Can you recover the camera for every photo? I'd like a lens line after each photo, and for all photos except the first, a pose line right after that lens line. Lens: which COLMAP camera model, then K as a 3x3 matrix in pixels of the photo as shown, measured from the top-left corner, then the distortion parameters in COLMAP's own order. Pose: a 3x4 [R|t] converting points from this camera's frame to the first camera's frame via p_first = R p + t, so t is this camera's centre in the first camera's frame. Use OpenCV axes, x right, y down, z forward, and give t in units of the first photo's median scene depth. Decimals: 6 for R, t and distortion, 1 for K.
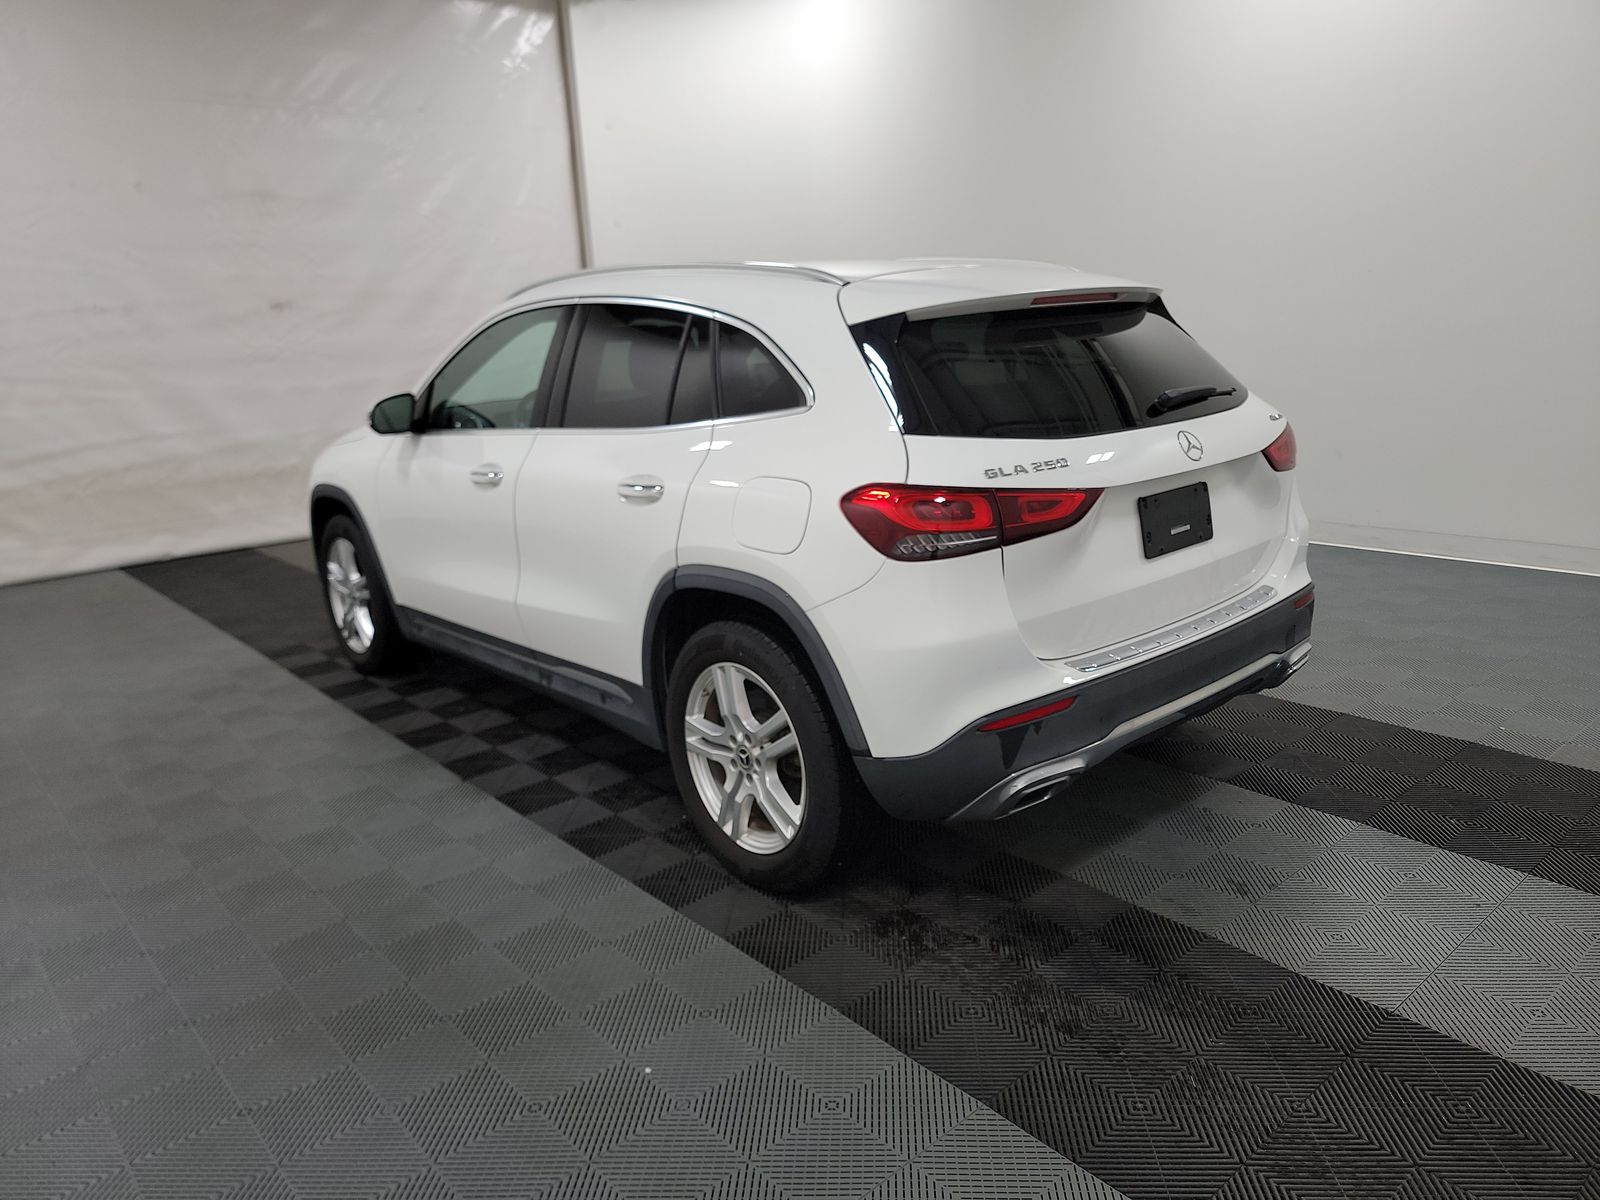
lens RADIAL K [[1117.0, 0, 806.3], [0, 1117.0, 616.7], [0, 0, 1]] dist [0.040412, -0.002066]
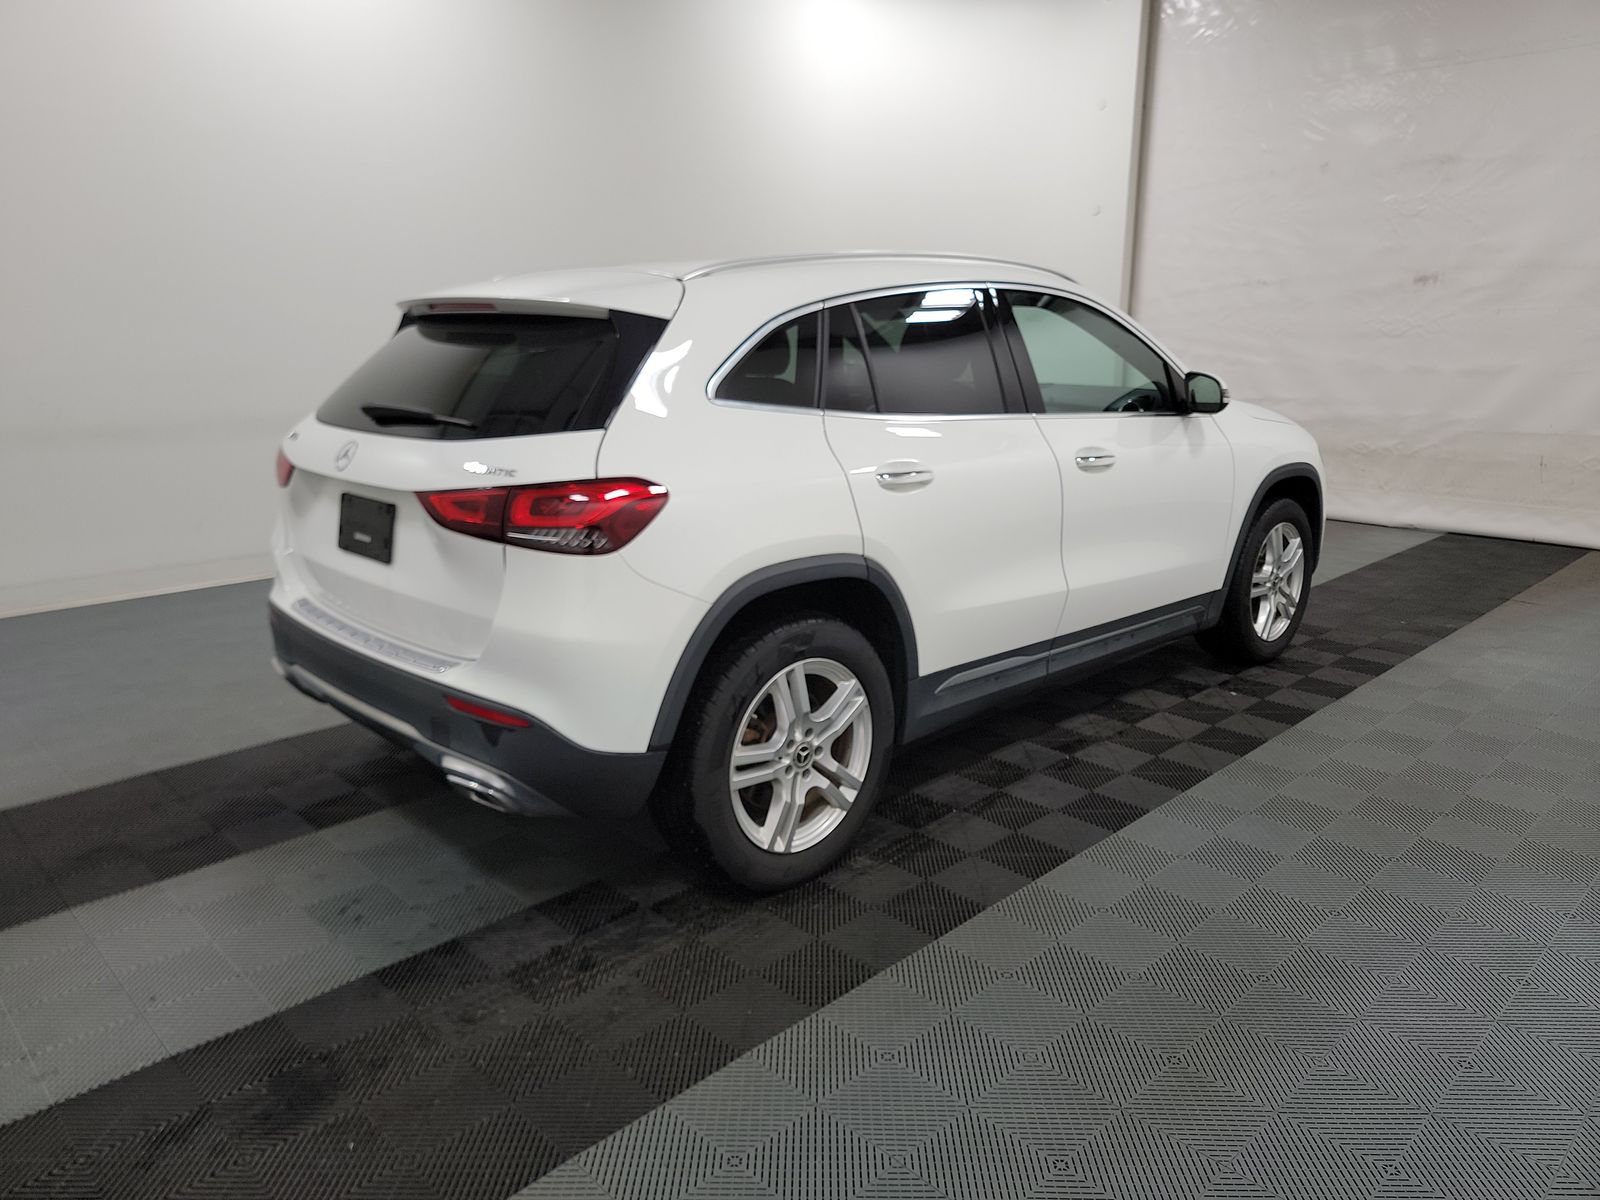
lens RADIAL K [[1110.1, 0, 833.2], [0, 1110.1, 588.2], [0, 0, 1]] dist [0.019906, -0.006842]
pose [[0.067134, 0.282979, -0.956774, 1.385751], [-0.260072, 0.930750, 0.257033, -0.419587], [0.963252, 0.231575, 0.136080, 1.327233]]
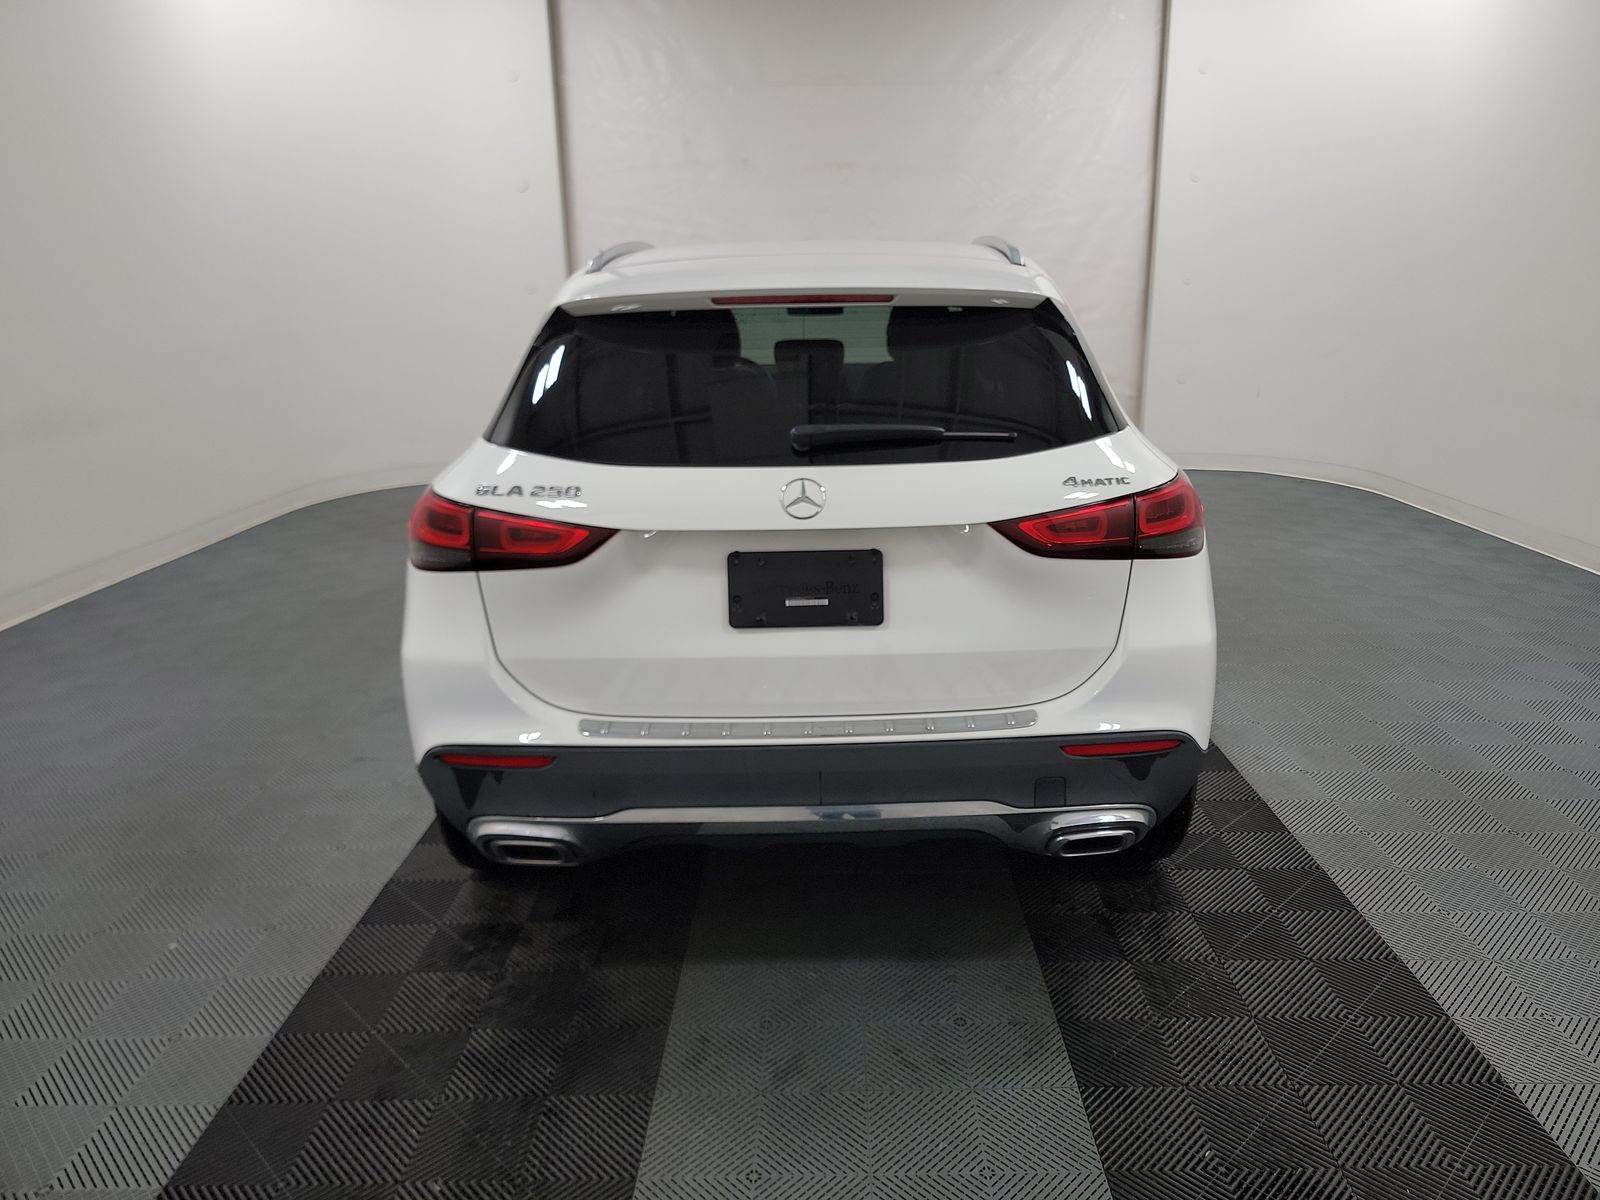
lens RADIAL K [[1110.1, 0, 833.2], [0, 1110.1, 588.2], [0, 0, 1]] dist [0.019906, -0.006842]
pose [[0.754641, 0.208686, -0.622067, 0.852833], [-0.193807, 0.976666, 0.092533, -0.167910], [0.626862, 0.050731, 0.777477, 0.423825]]
